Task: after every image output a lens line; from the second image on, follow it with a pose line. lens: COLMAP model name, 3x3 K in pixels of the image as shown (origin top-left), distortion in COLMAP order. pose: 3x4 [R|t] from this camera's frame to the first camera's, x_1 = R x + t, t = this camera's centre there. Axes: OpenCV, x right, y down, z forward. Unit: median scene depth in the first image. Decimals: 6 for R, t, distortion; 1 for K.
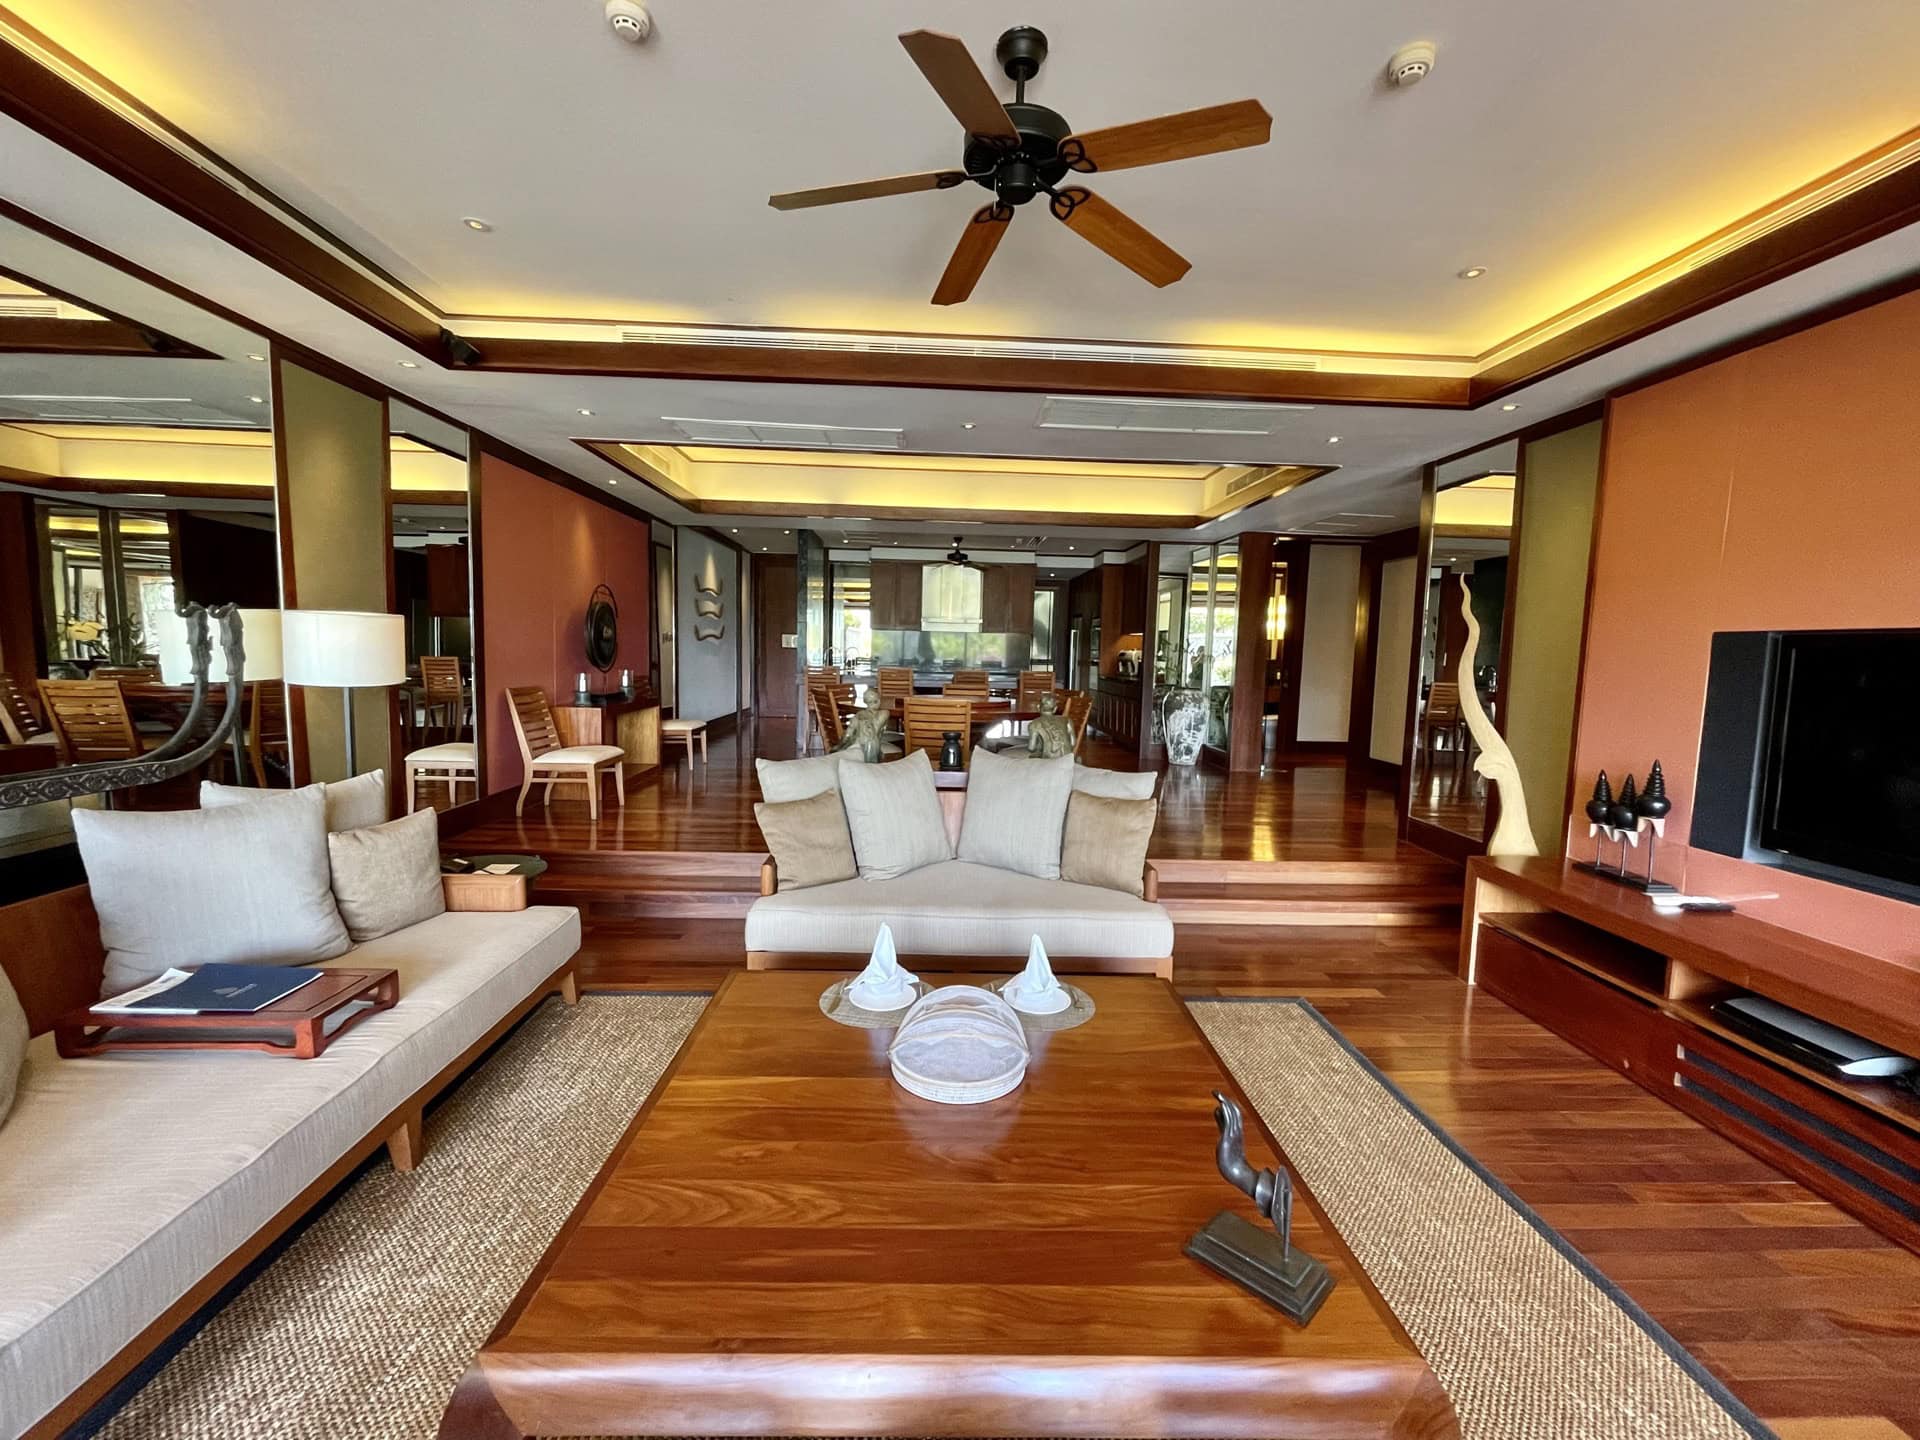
lens RADIAL K [[796.7, 0, 960.0], [0, 796.7, 720.0], [0, 0, 1]] dist [-0.007469, 0.000110]
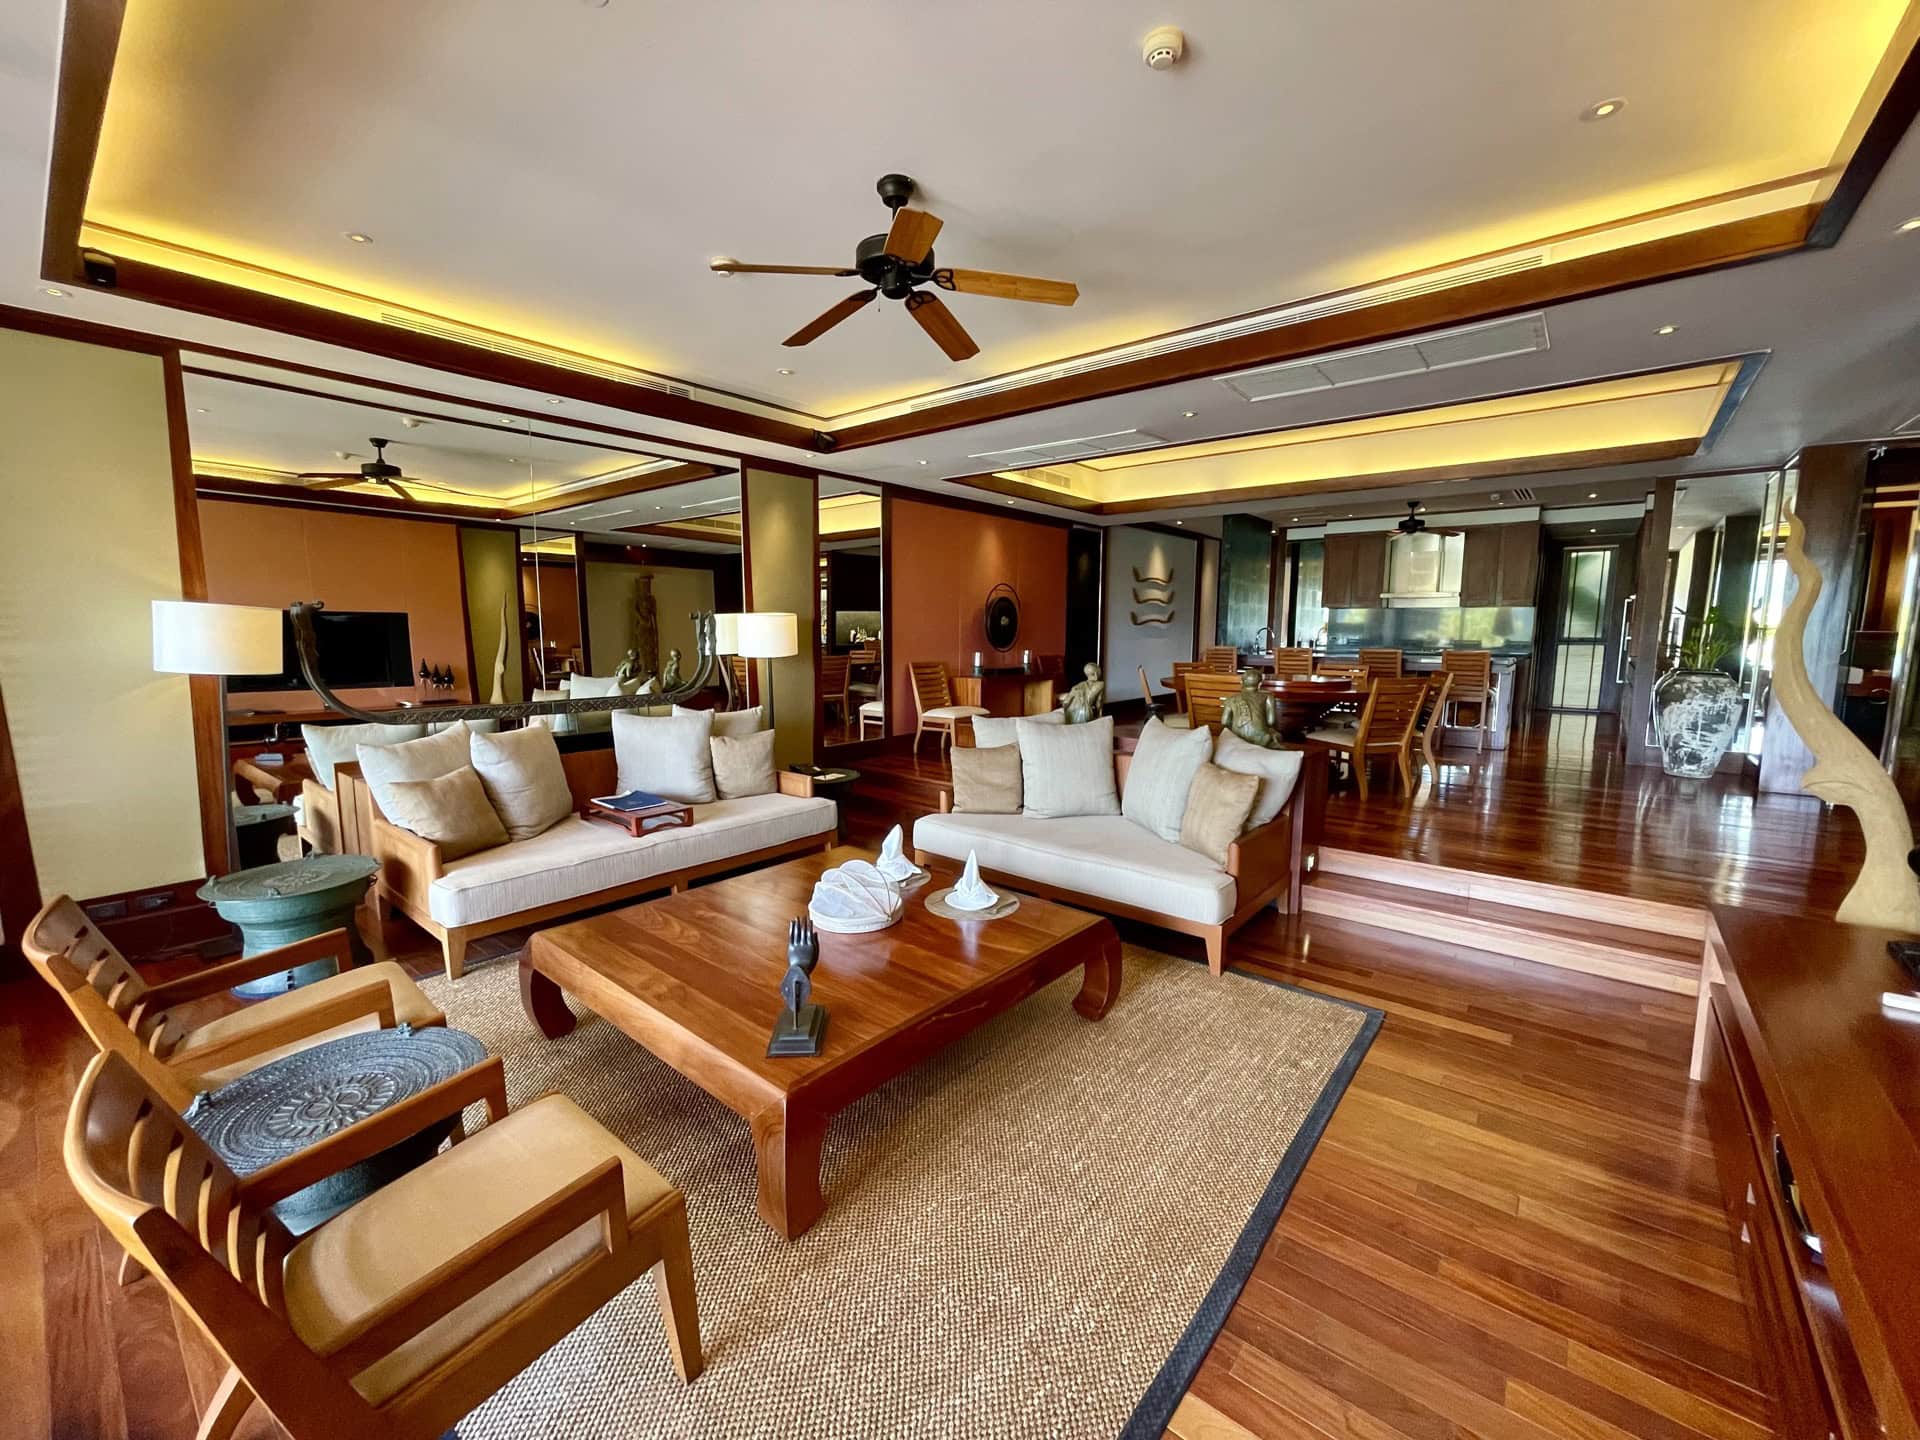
lens RADIAL K [[766.5, 0, 960.2], [0, 766.5, 726.8], [0, 0, 1]] dist [-0.002177, 0.000111]
pose [[0.750119, 0.062650, -0.658329, 0.513534], [-0.041286, 0.997997, 0.047932, 0.007189], [0.660013, -0.008775, 0.751203, 0.035904]]
